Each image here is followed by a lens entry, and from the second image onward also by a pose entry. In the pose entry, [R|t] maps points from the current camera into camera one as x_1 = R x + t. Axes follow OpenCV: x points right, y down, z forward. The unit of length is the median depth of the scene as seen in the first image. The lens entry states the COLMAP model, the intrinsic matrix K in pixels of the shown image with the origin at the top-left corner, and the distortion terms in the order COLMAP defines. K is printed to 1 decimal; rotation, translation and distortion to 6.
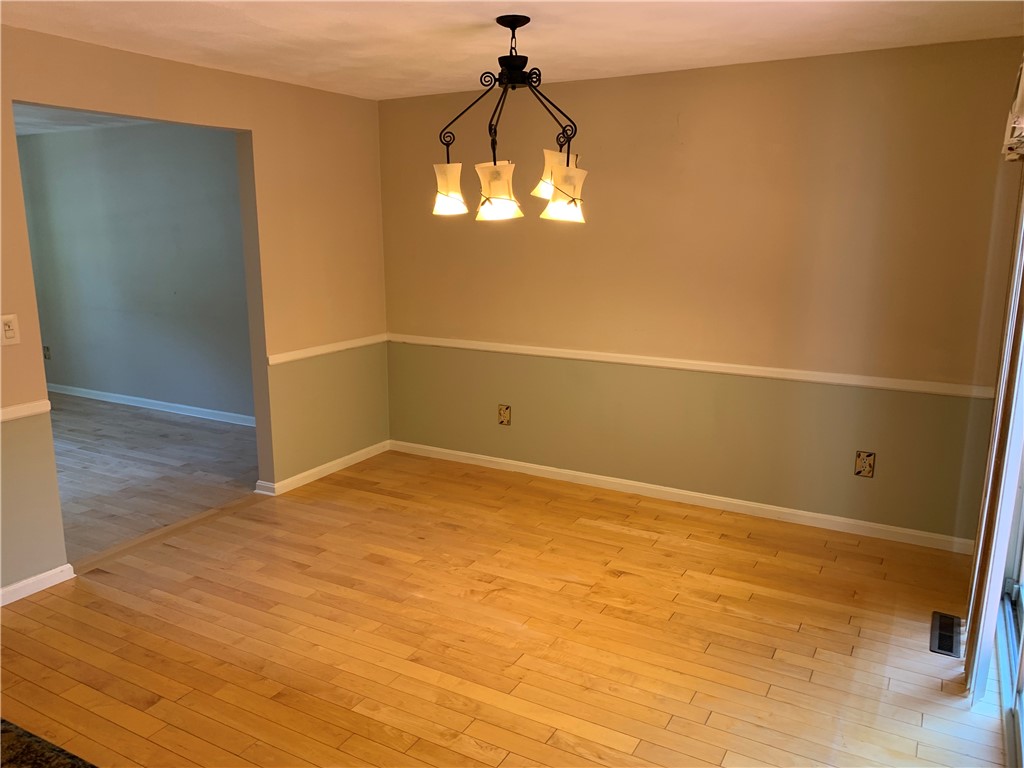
lens RADIAL K [[765.8, 0, 501.2], [0, 765.8, 379.8], [0, 0, 1]] dist [0.009169, 0.001382]
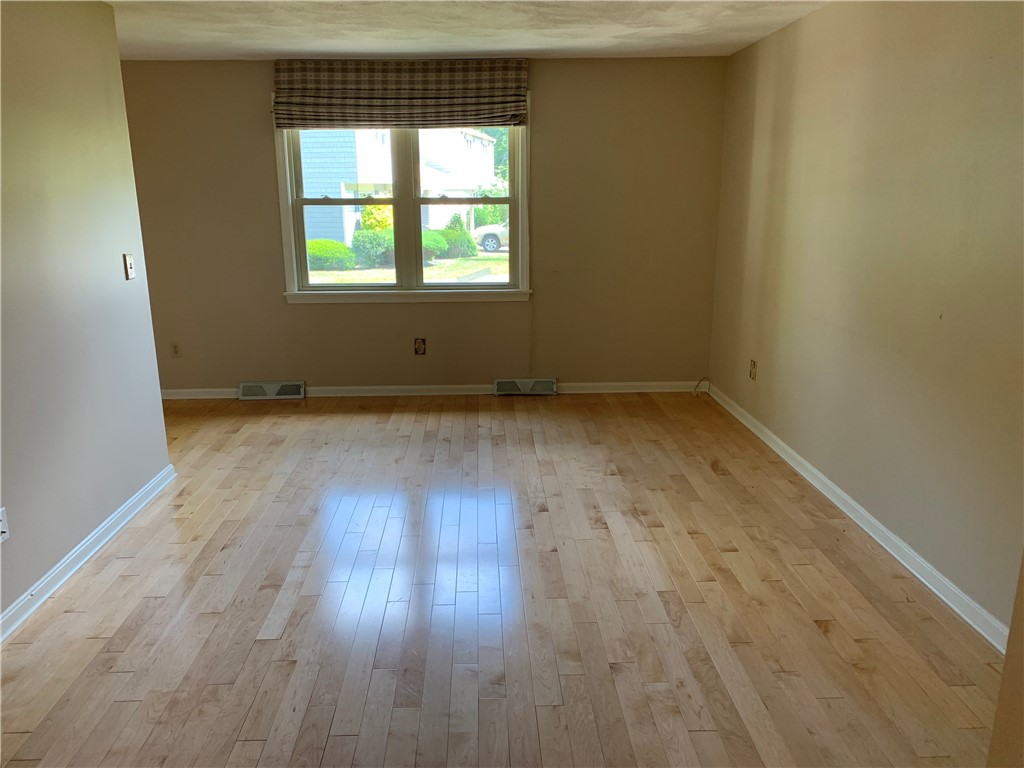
lens RADIAL K [[781.4, 0, 494.9], [0, 781.4, 393.9], [0, 0, 1]] dist [0.002262, -0.004238]
pose [[0.508710, 0.217646, -0.832974, -0.185836], [-0.161276, 0.974482, 0.156126, -0.109396], [0.845698, 0.054916, 0.530829, 0.599876]]
